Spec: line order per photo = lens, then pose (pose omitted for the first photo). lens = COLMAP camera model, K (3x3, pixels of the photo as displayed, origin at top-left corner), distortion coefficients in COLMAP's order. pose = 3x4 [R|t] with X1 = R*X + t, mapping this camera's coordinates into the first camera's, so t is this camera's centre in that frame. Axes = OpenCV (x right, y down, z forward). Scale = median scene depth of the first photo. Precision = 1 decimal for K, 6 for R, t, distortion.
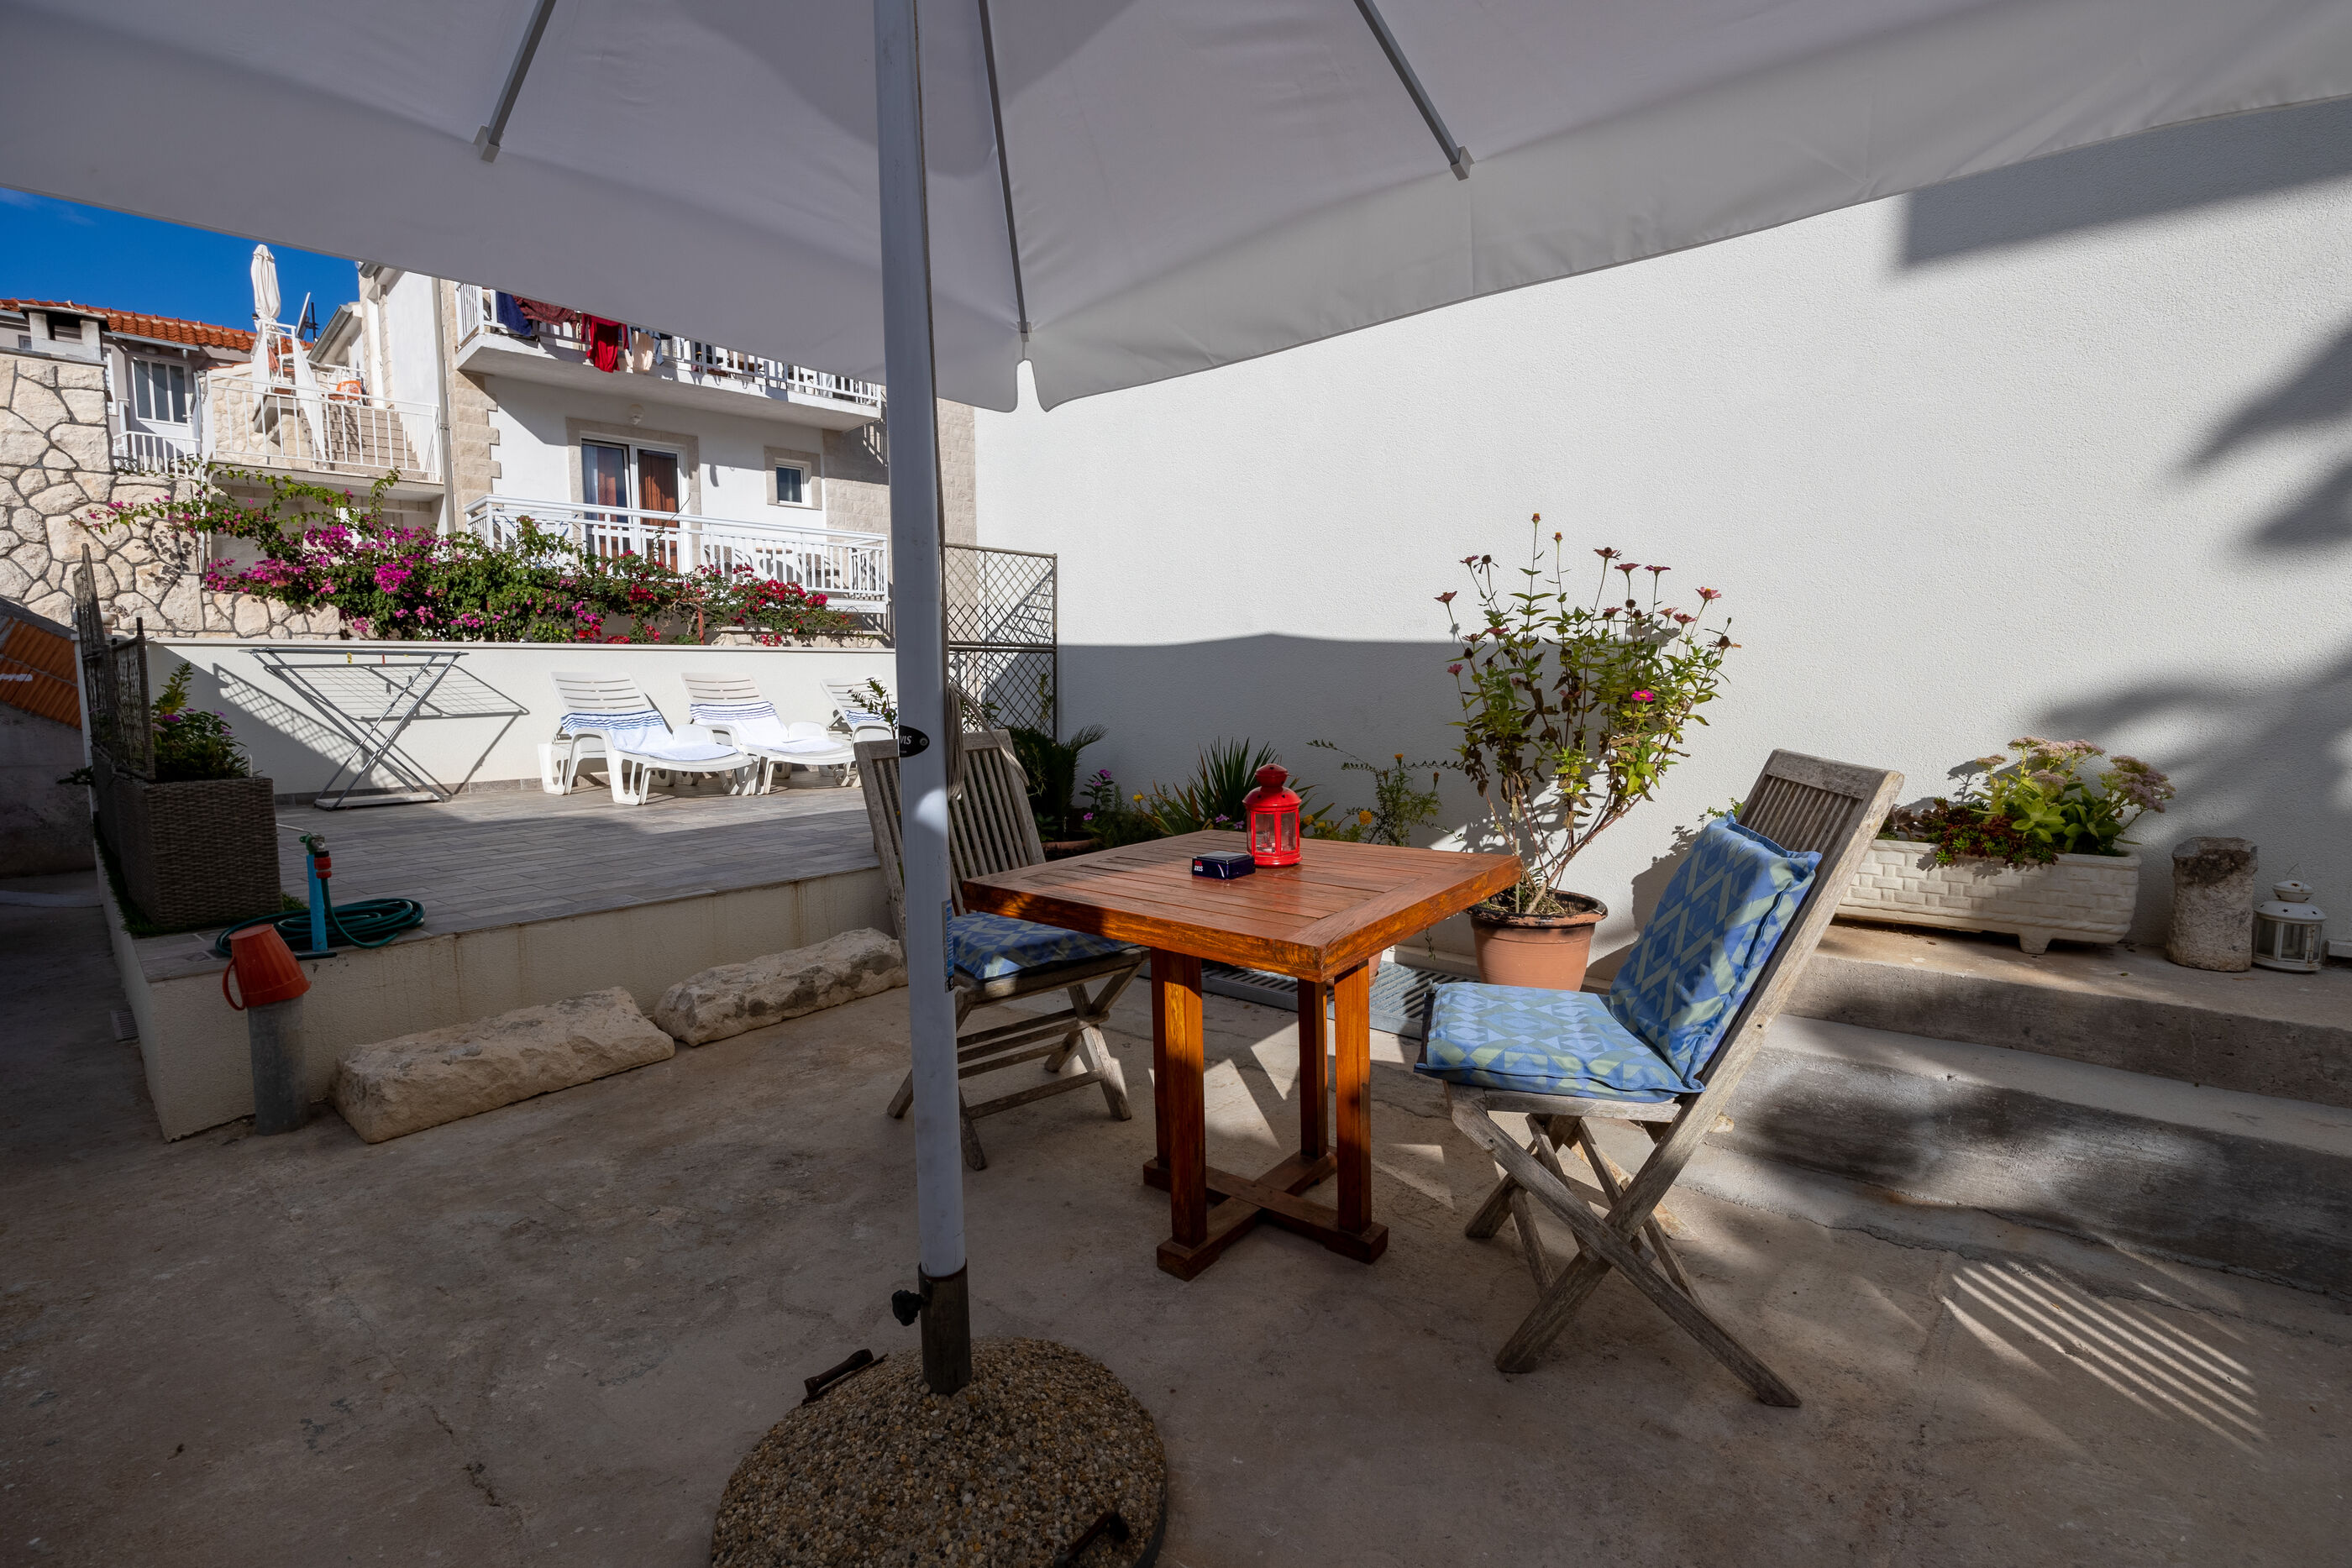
lens RADIAL K [[1054.2, 0, 1151.6], [0, 1054.2, 783.9], [0, 0, 1]] dist [0.004905, -0.000220]
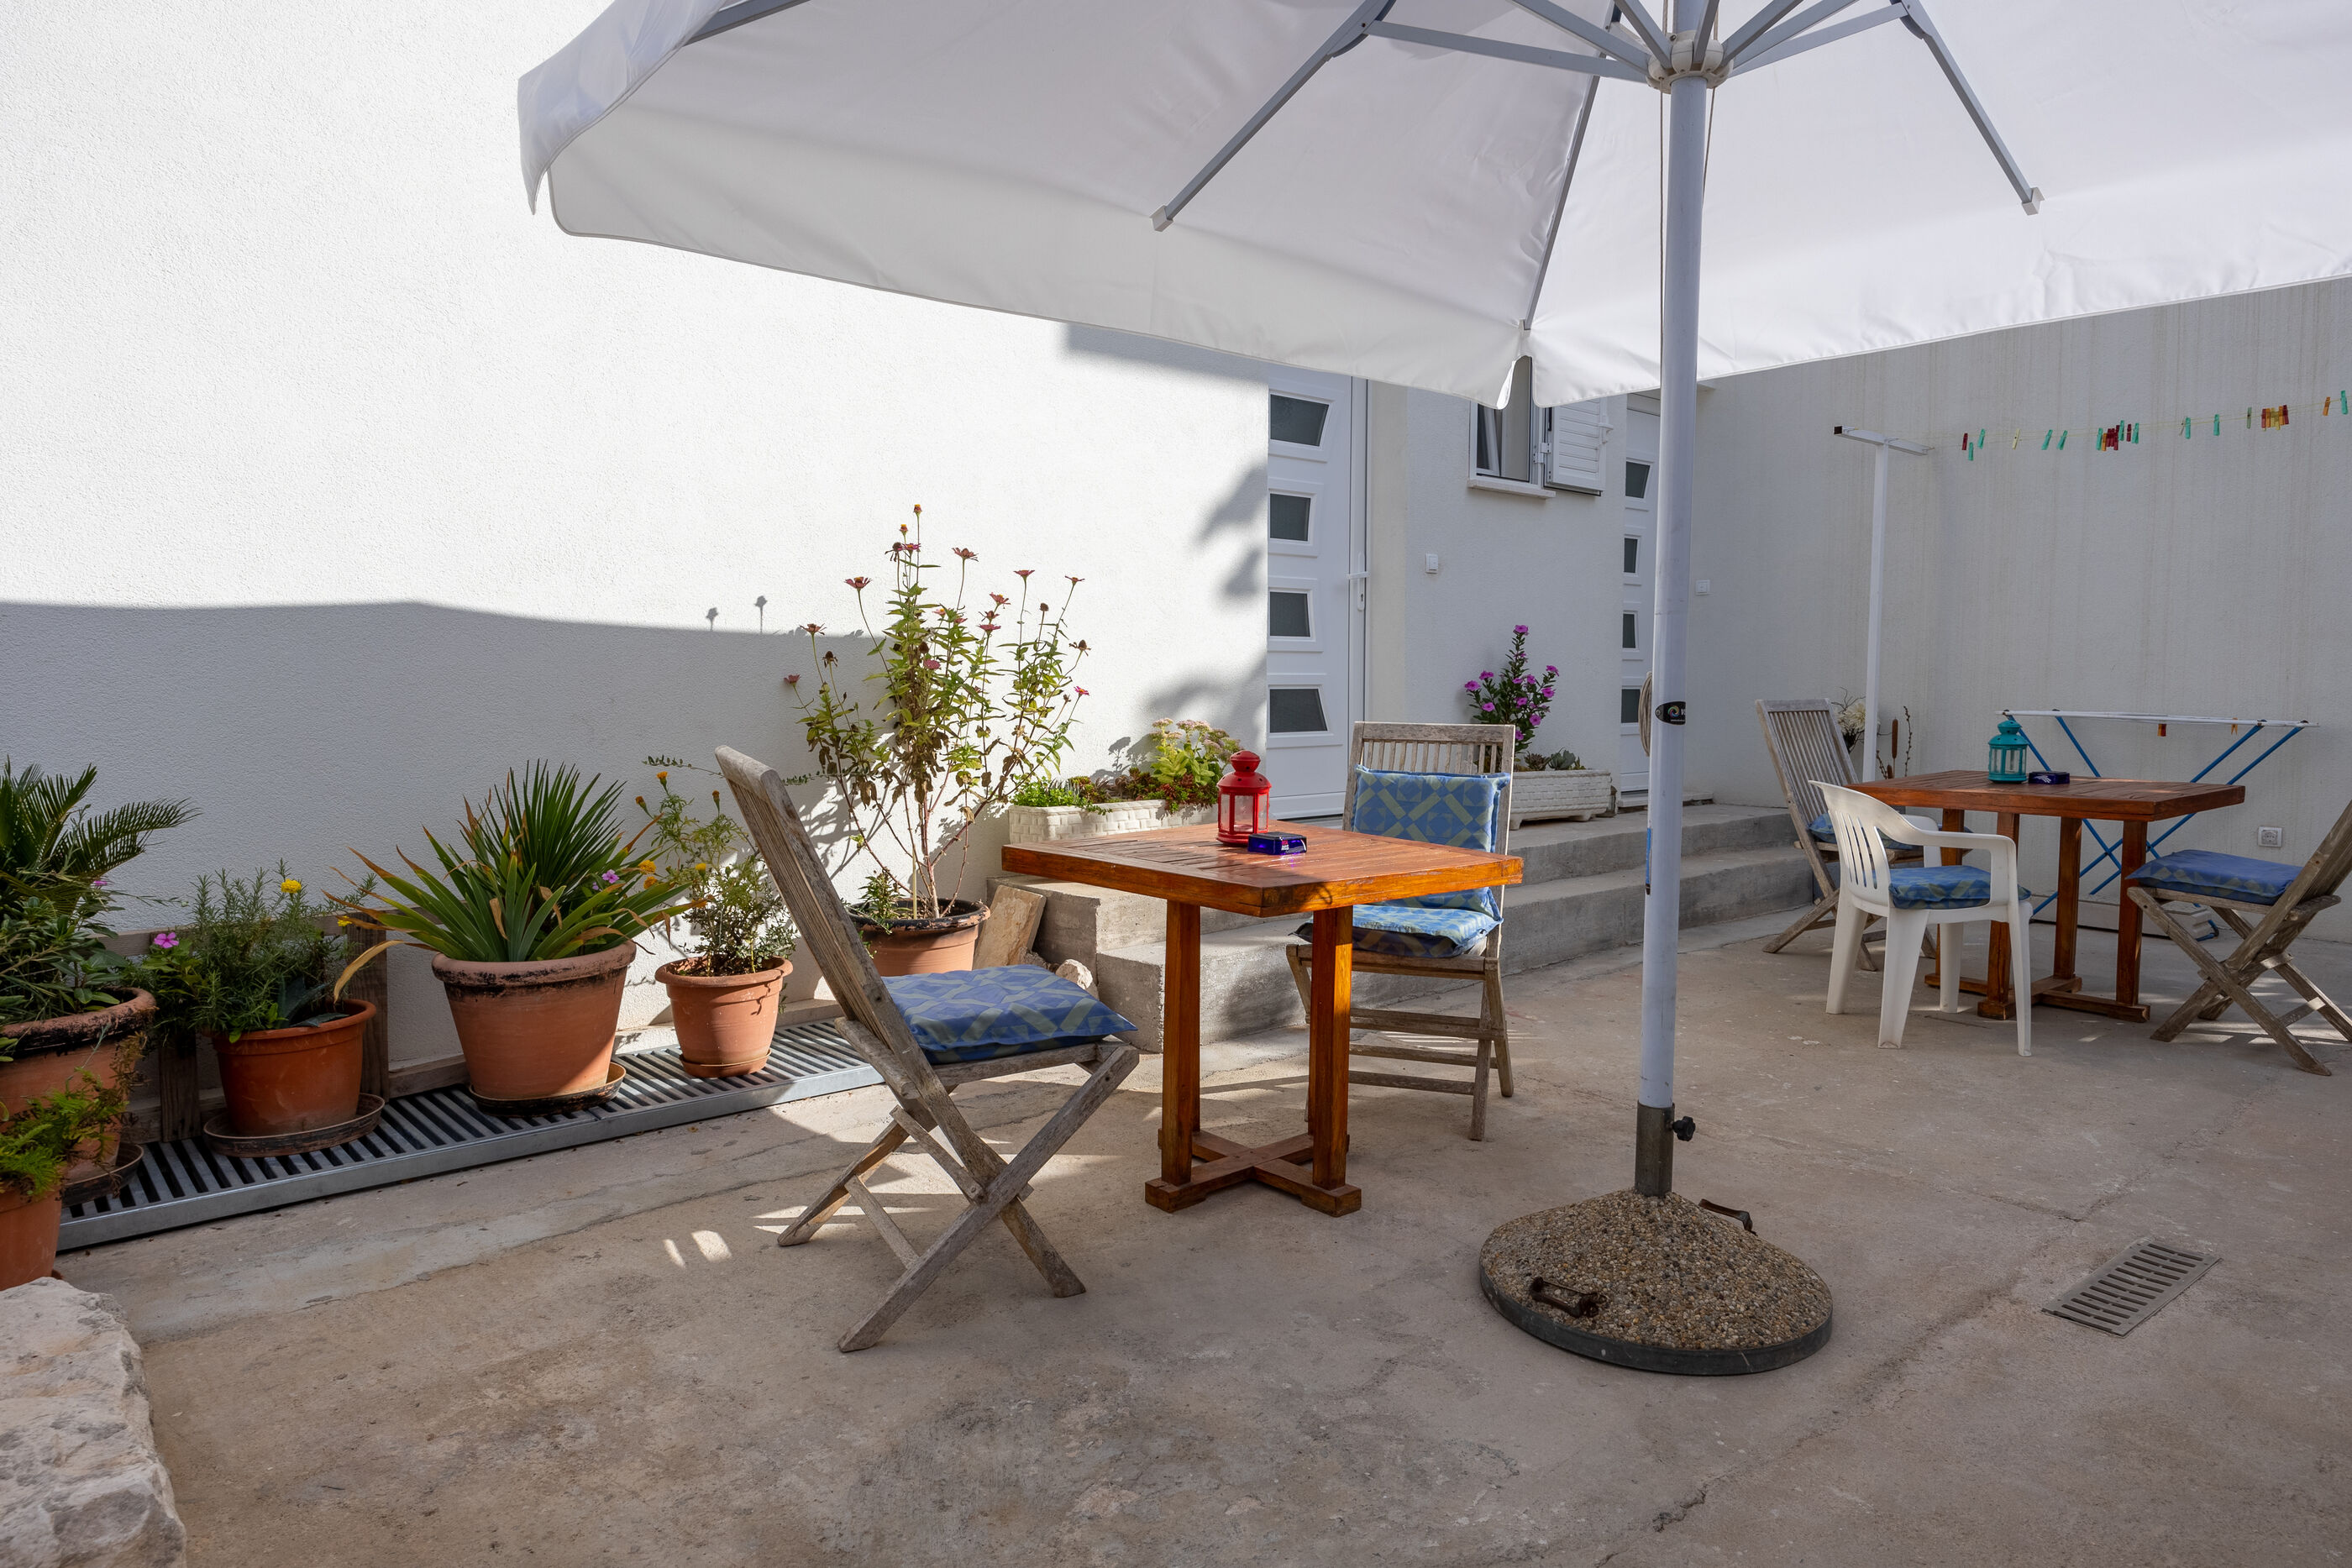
lens RADIAL K [[1480.7, 0, 1169.5], [0, 1480.7, 789.5], [0, 0, 1]] dist [-0.002613, -0.001398]
pose [[0.160803, -0.064882, 0.984852, -0.281722], [0.098601, 0.993901, 0.049379, -0.012009], [-0.982049, 0.089167, 0.166220, 0.168528]]
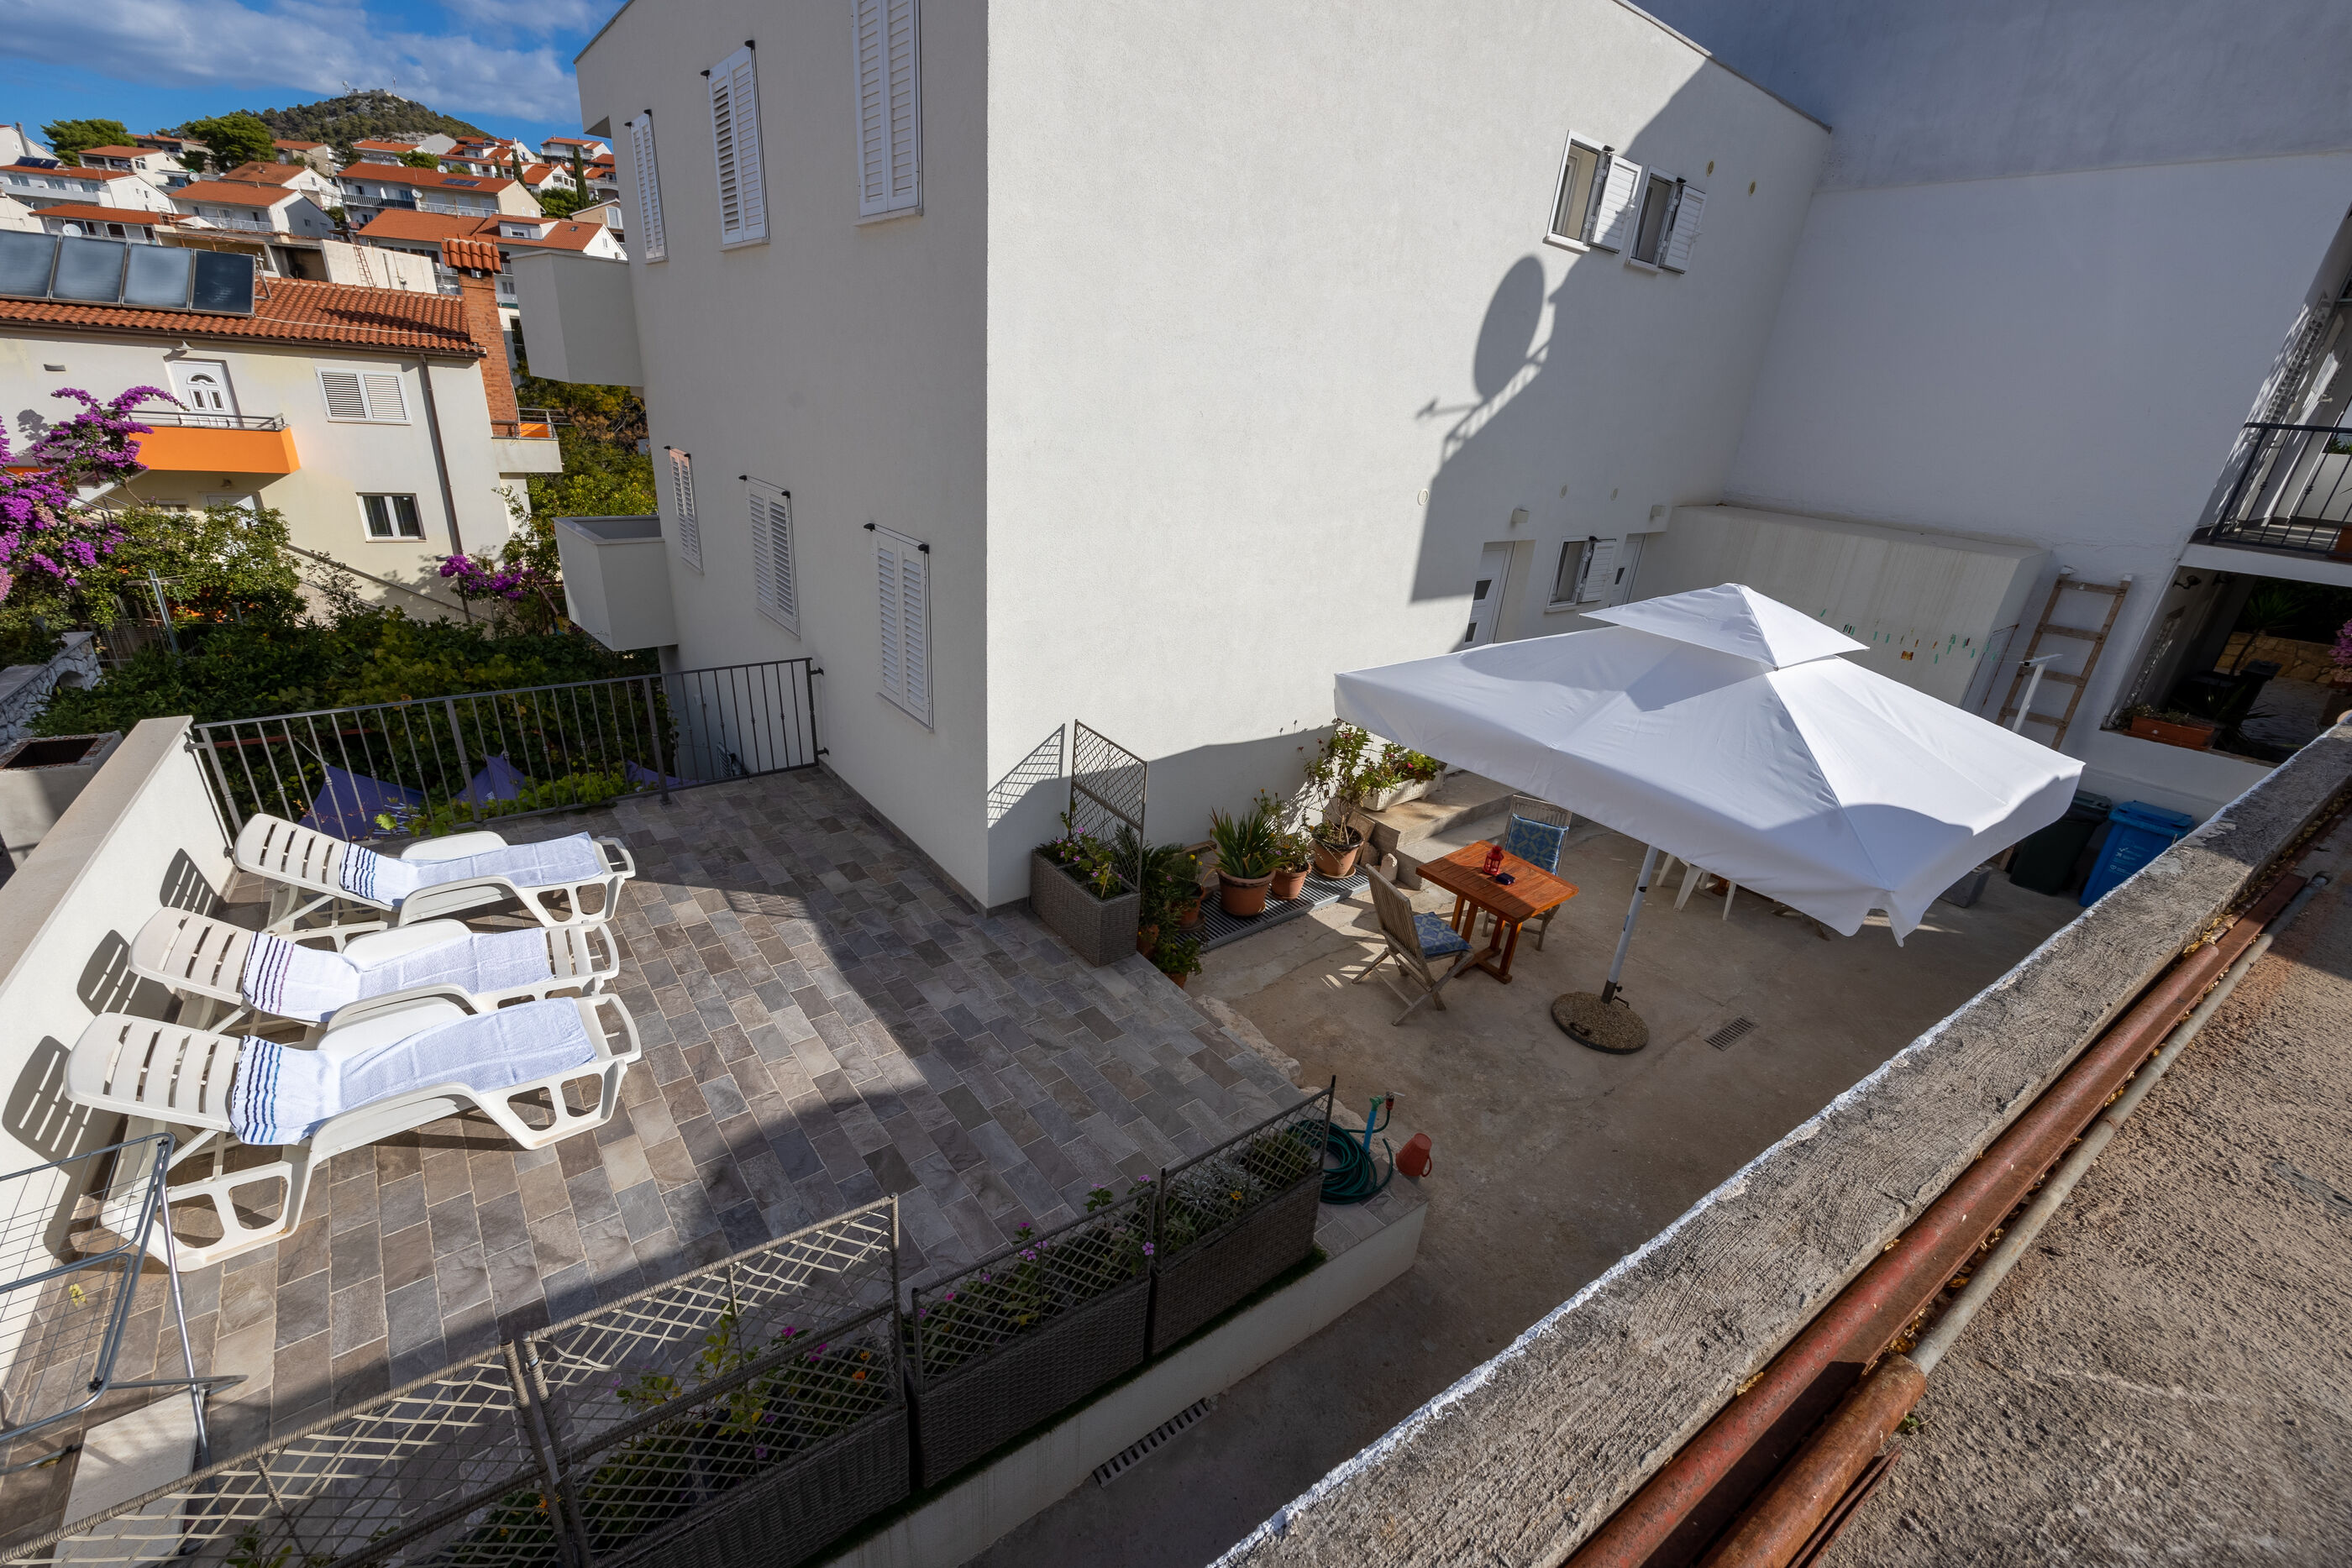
lens RADIAL K [[964.3, 0, 1159.8], [0, 964.3, 785.9], [0, 0, 1]] dist [0.012374, -0.003043]
pose [[0.209423, -0.366867, 0.906394, -0.586672], [0.026002, 0.928711, 0.369892, -0.281882], [-0.977479, -0.053896, 0.204033, 0.293411]]
